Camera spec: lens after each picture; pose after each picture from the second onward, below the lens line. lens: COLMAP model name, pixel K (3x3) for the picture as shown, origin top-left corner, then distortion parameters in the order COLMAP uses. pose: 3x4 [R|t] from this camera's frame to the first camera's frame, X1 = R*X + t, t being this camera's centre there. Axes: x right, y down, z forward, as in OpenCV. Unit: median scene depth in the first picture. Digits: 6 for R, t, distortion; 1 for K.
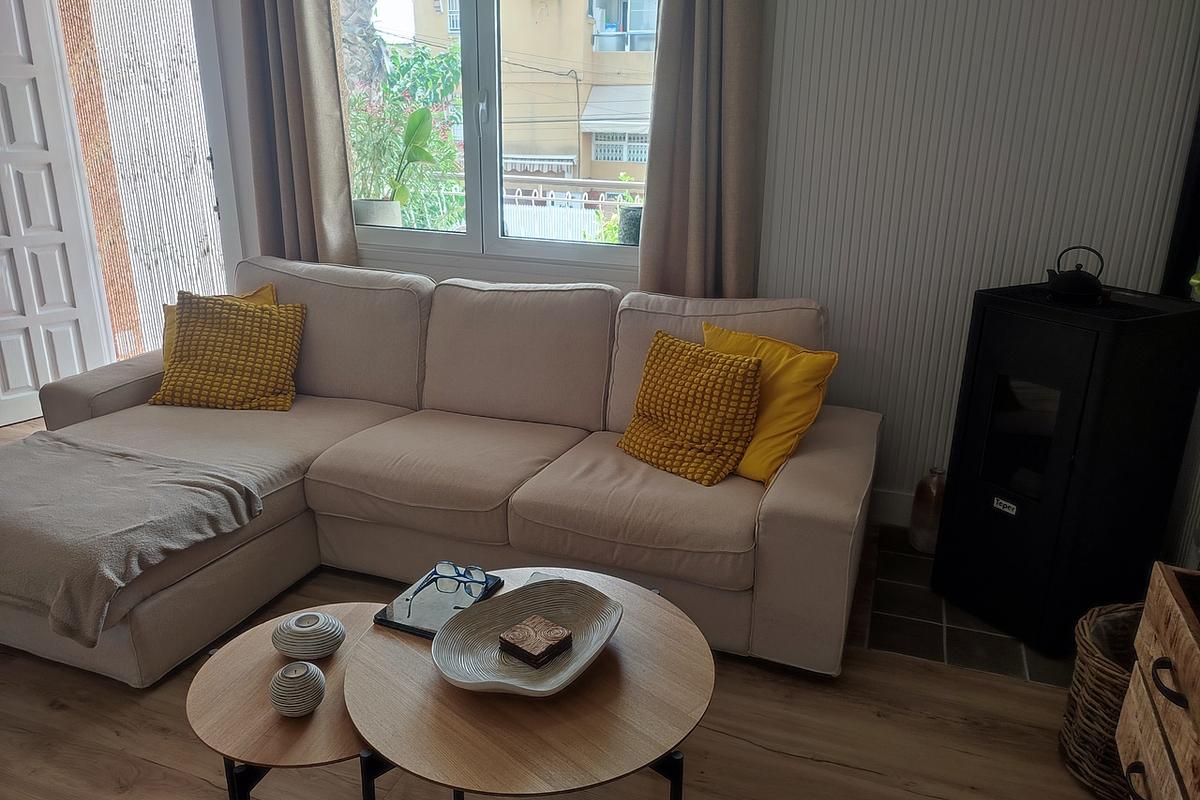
lens RADIAL K [[884.7, 0, 600.6], [0, 884.7, 398.6], [0, 0, 1]] dist [0.030932, 0.000101]
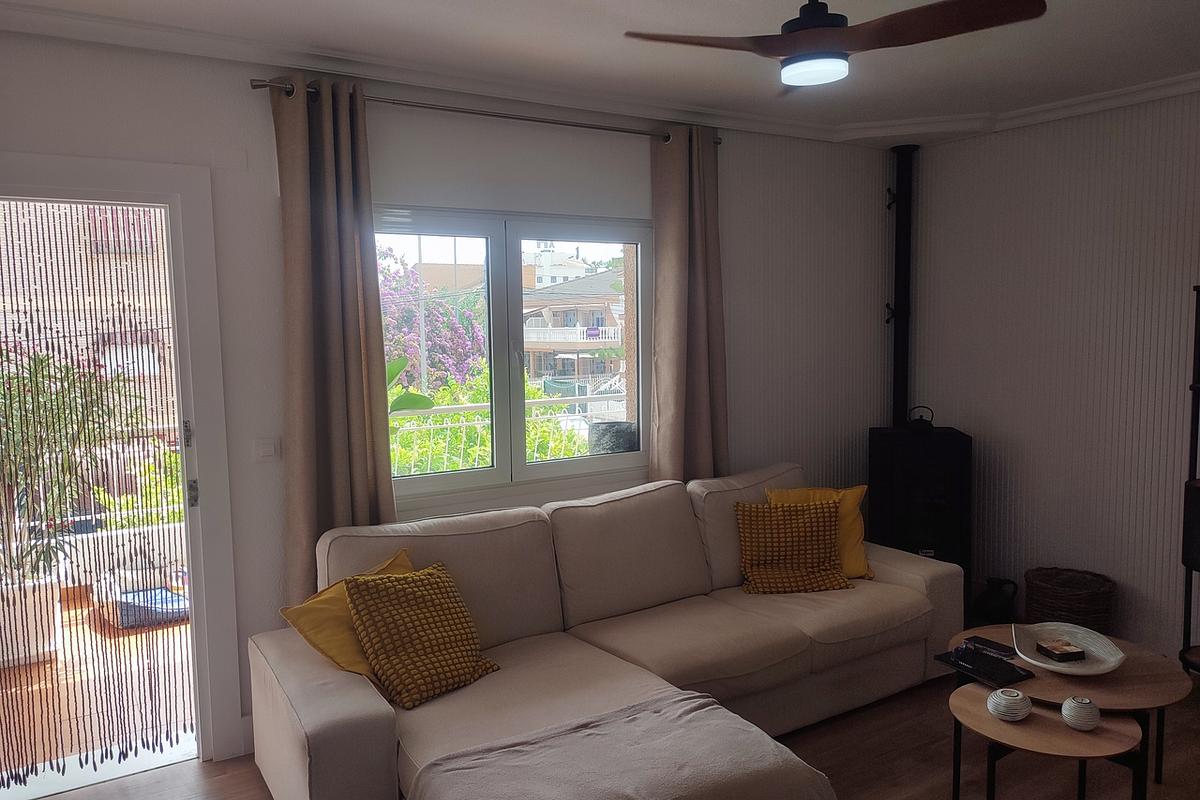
lens RADIAL K [[884.7, 0, 600.8], [0, 884.7, 400.1], [0, 0, 1]] dist [0.030932, 0.000101]
pose [[0.609501, -0.096639, 0.786873, -1.023646], [0.270152, 0.958456, -0.091545, -0.147932], [-0.745336, 0.268373, 0.610287, 0.259135]]
